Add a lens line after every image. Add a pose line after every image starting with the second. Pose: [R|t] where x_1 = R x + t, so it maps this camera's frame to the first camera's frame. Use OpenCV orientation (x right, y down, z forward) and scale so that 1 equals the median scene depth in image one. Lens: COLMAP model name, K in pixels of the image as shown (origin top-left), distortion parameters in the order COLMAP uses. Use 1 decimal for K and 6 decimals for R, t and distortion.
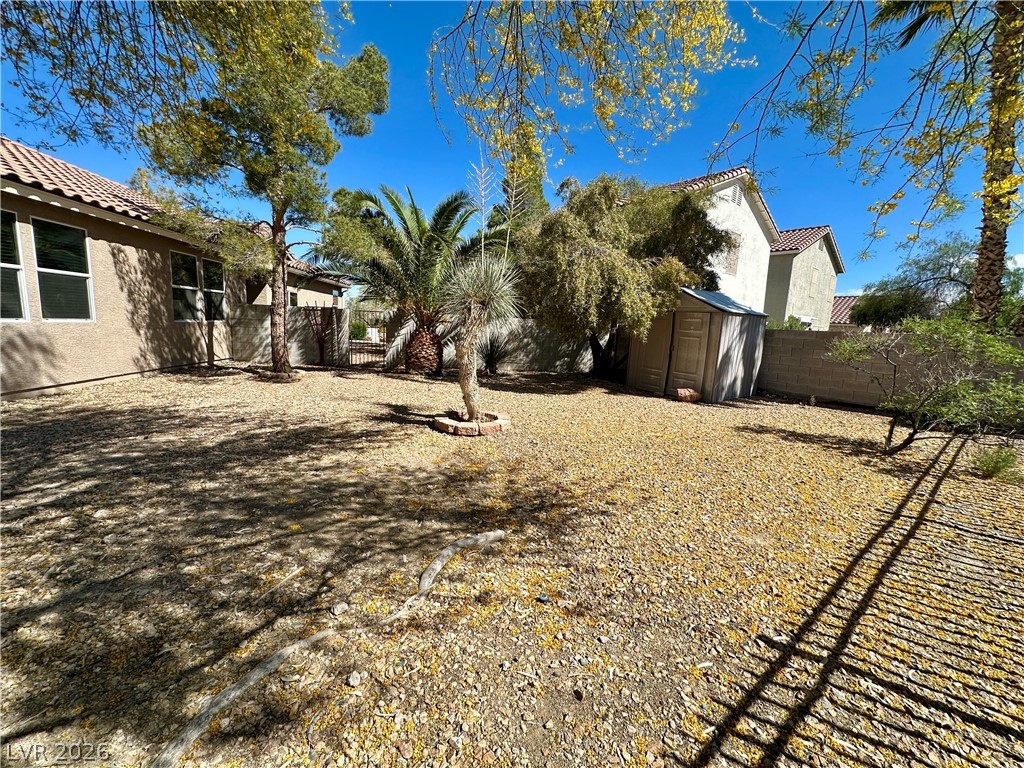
lens RADIAL K [[407.1, 0, 509.1], [0, 407.1, 385.8], [0, 0, 1]] dist [-0.000980, 0.000003]
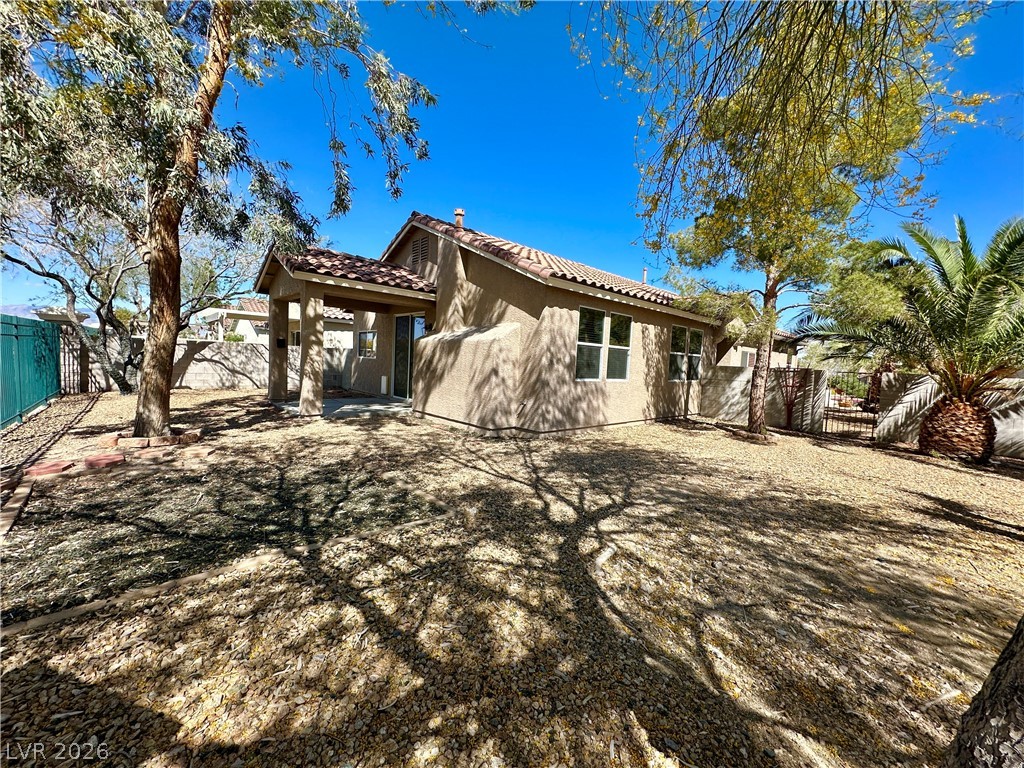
lens RADIAL K [[407.1, 0, 514.7], [0, 407.1, 382.4], [0, 0, 1]] dist [-0.000980, 0.000003]
pose [[0.594684, 0.025565, -0.803553, -0.123438], [-0.142835, 0.986953, -0.074308, 0.003351], [0.791170, 0.158965, 0.590577, -0.101198]]
